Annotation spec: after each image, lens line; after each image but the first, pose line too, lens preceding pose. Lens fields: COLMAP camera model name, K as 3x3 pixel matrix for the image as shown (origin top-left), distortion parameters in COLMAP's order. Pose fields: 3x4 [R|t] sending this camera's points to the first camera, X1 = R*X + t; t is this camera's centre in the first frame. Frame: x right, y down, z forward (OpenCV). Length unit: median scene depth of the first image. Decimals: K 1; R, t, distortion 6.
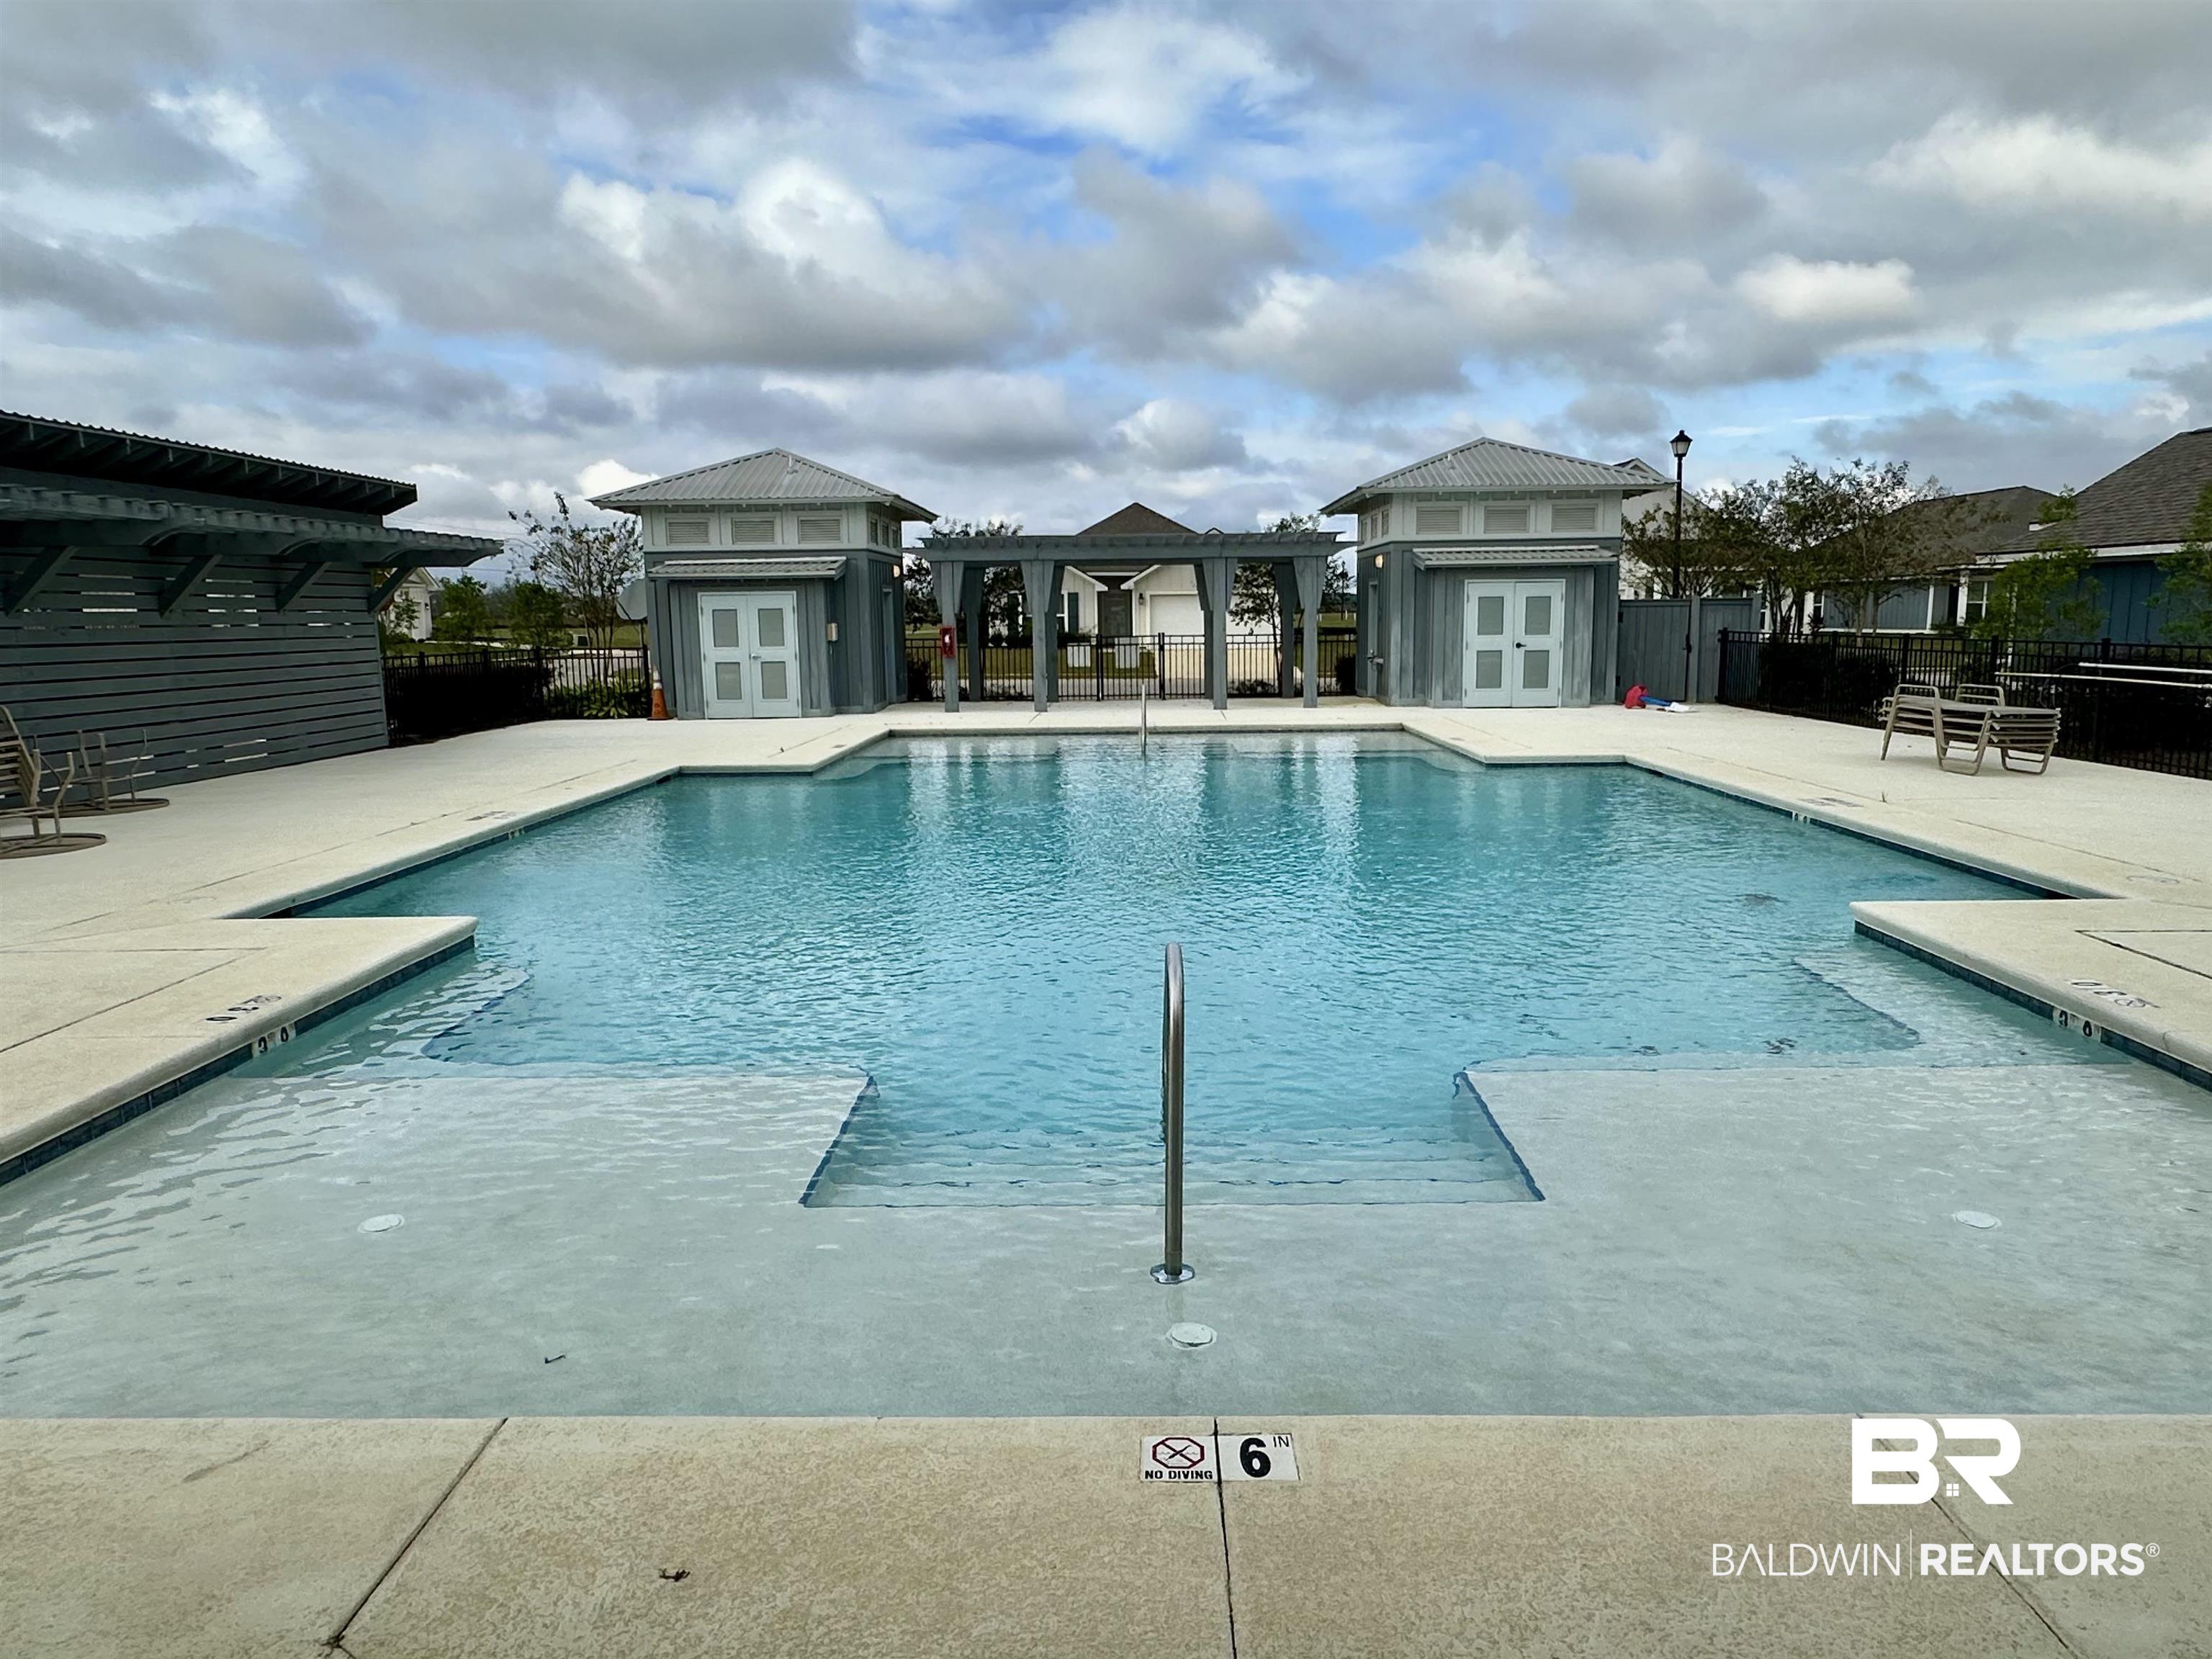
lens RADIAL K [[1393.8, 0, 1101.2], [0, 1393.8, 821.3], [0, 0, 1]] dist [-0.008096, 0.007219]
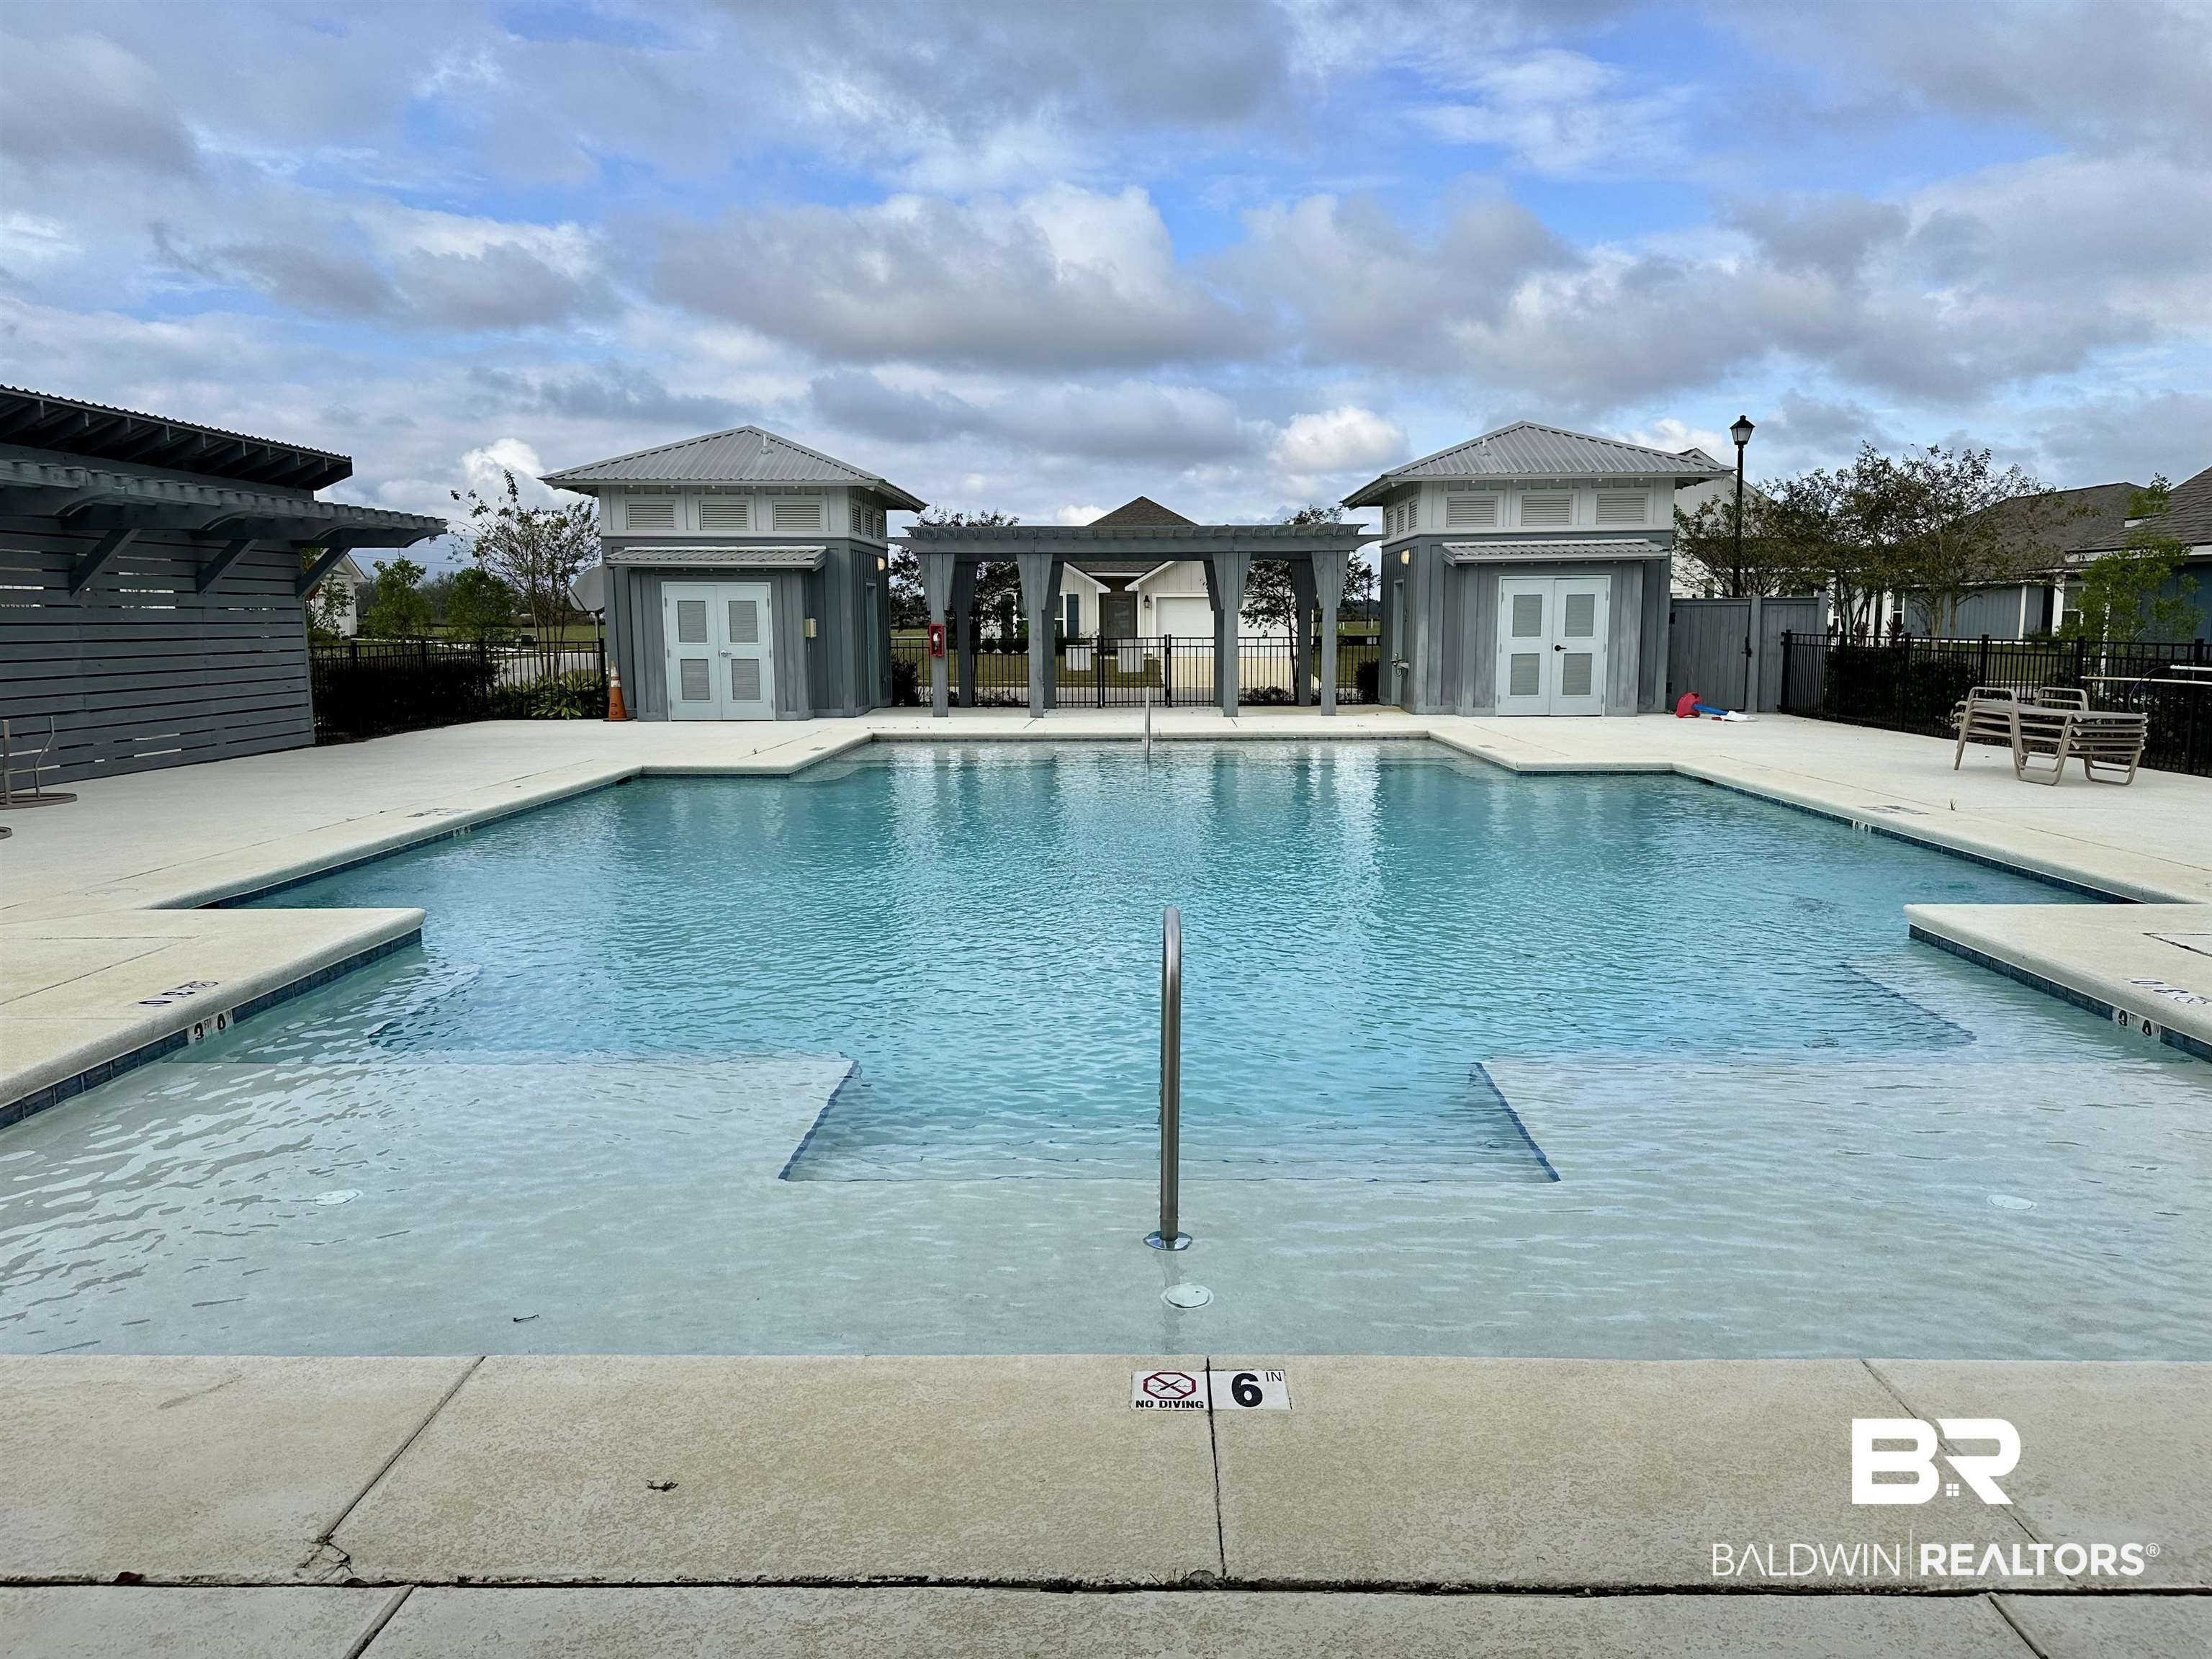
lens RADIAL K [[1538.4, 0, 1107.6], [0, 1538.4, 813.3], [0, 0, 1]] dist [0.068447, -0.081222]
pose [[0.999953, 0.008928, 0.003862, 0.000608], [-0.008834, 0.999680, -0.023715, 0.014068], [-0.004073, 0.023679, 0.999711, -0.021799]]
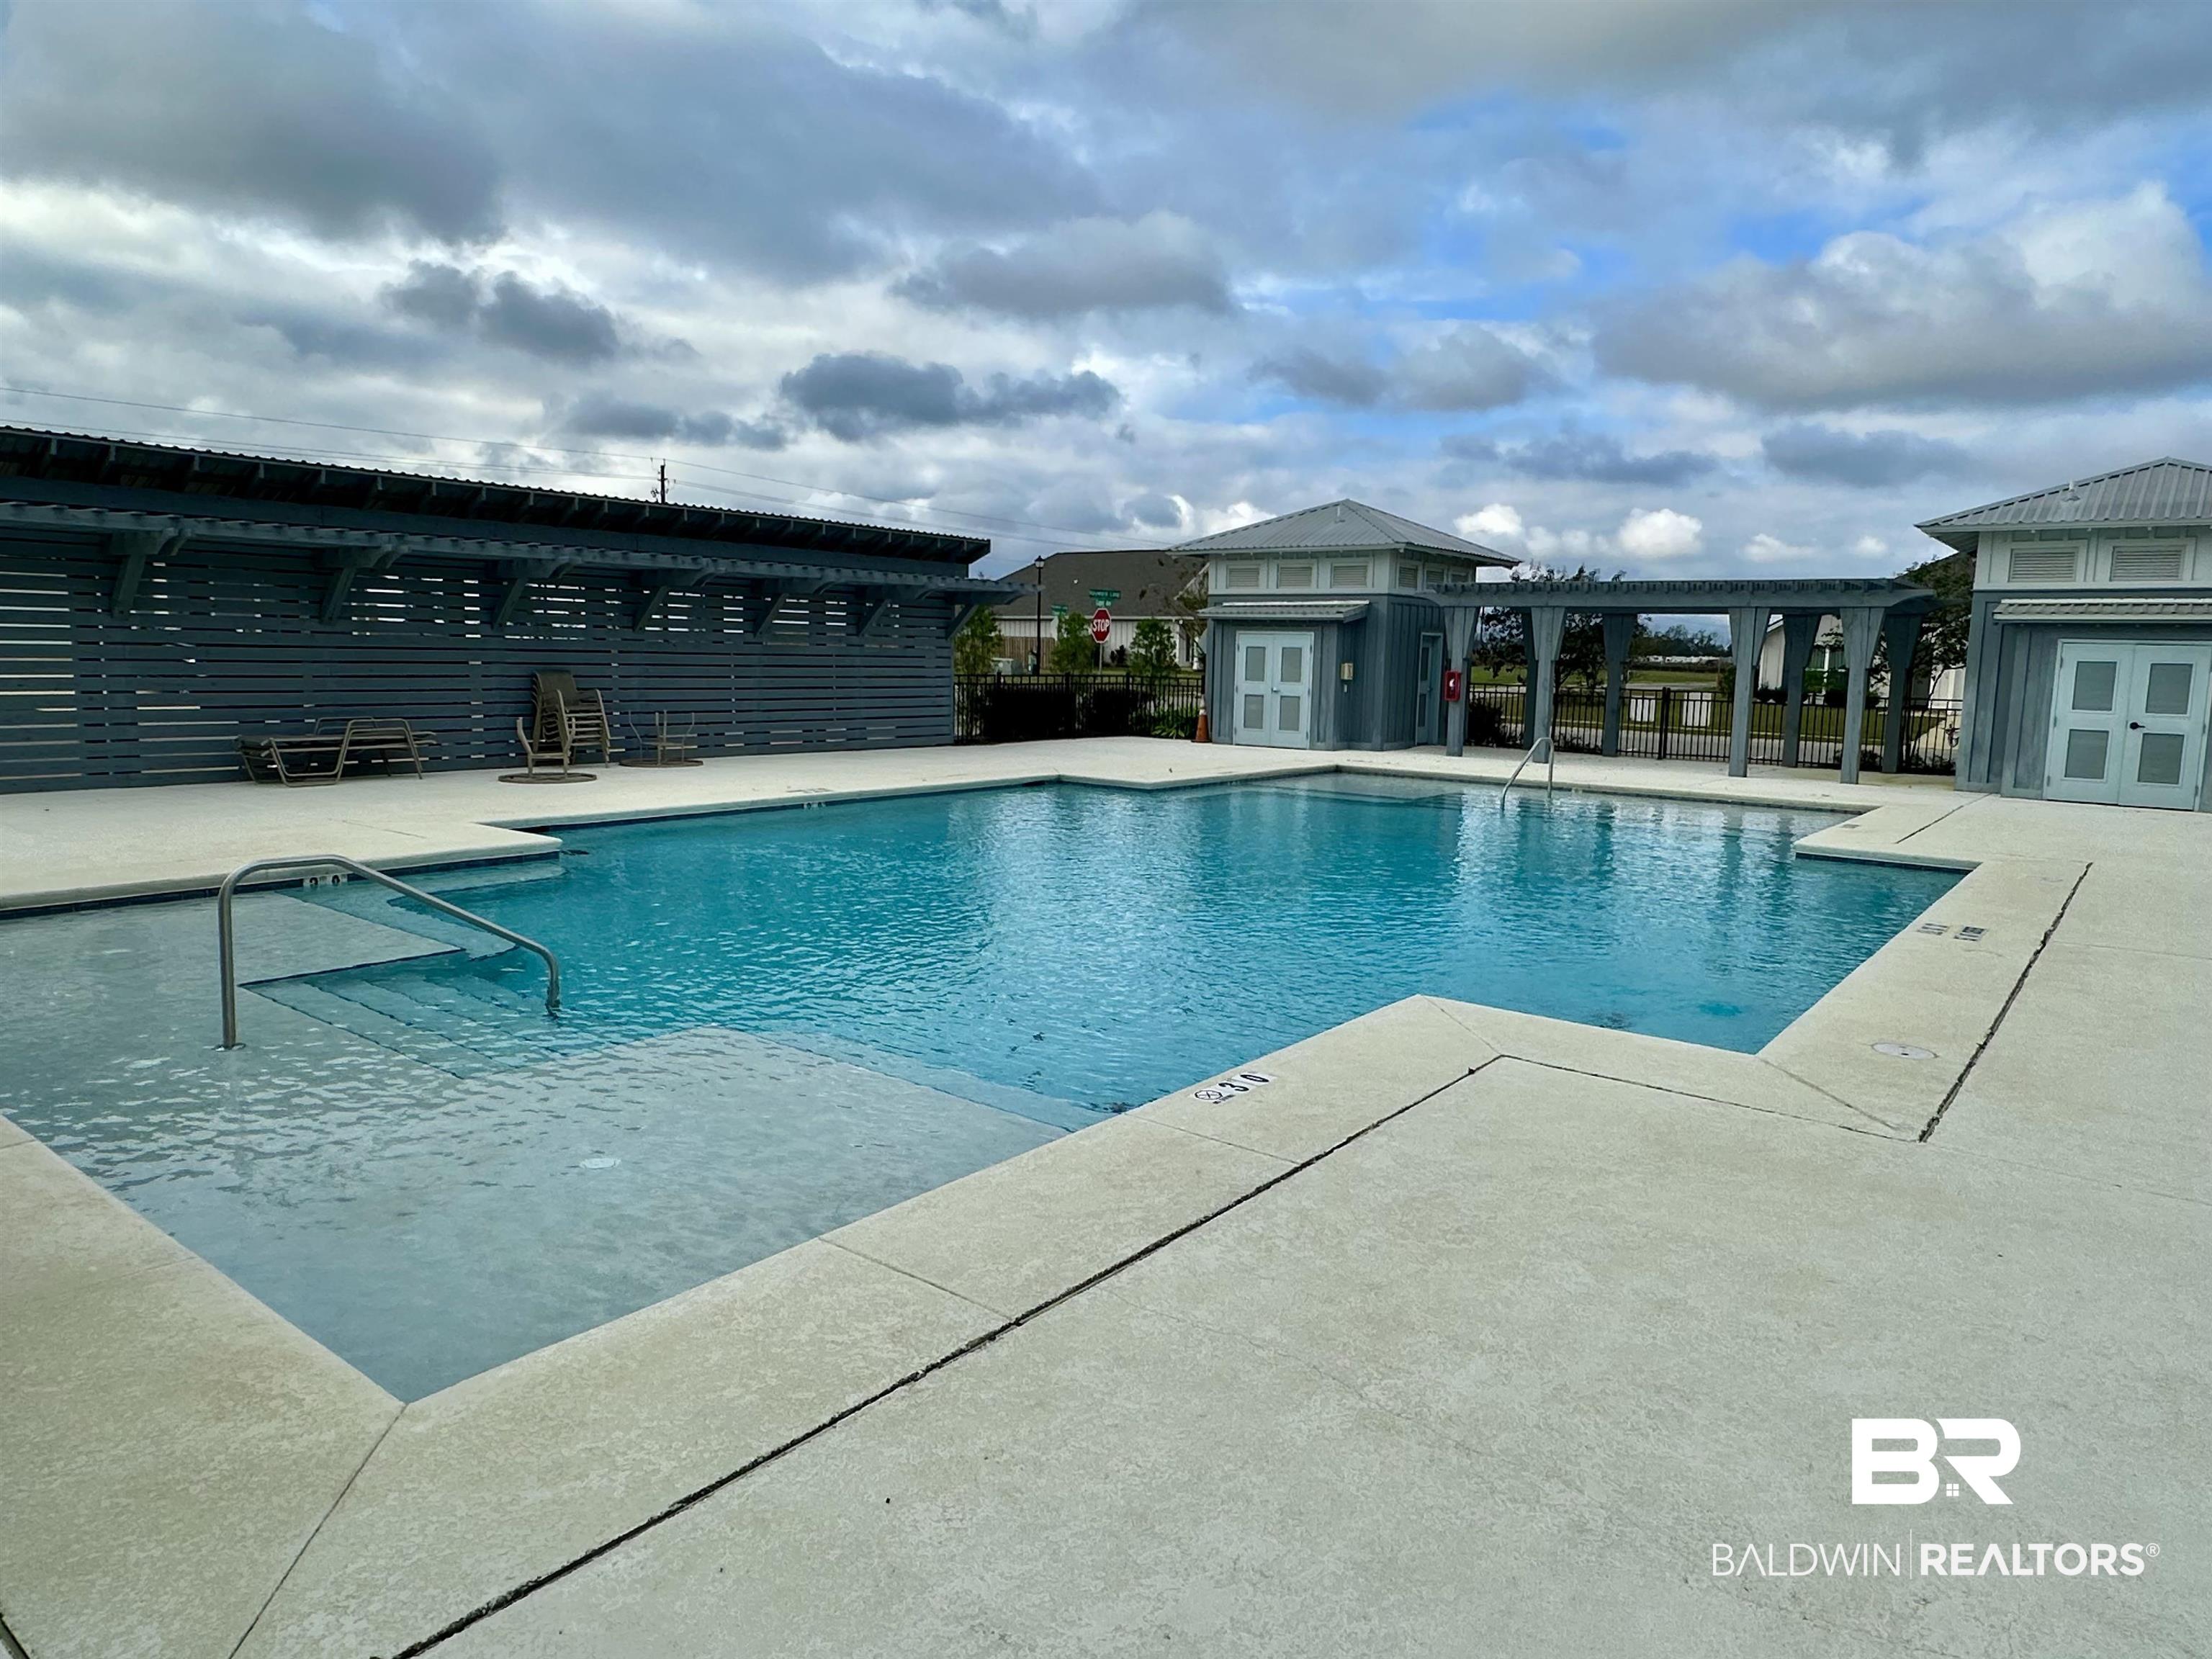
lens RADIAL K [[1393.8, 0, 1119.2], [0, 1393.8, 832.9], [0, 0, 1]] dist [-0.008096, 0.007219]
pose [[0.805028, 0.109474, -0.583049, 0.487814], [-0.122080, 0.992361, 0.017768, -0.020022], [0.580540, 0.056875, 0.812243, 0.080600]]
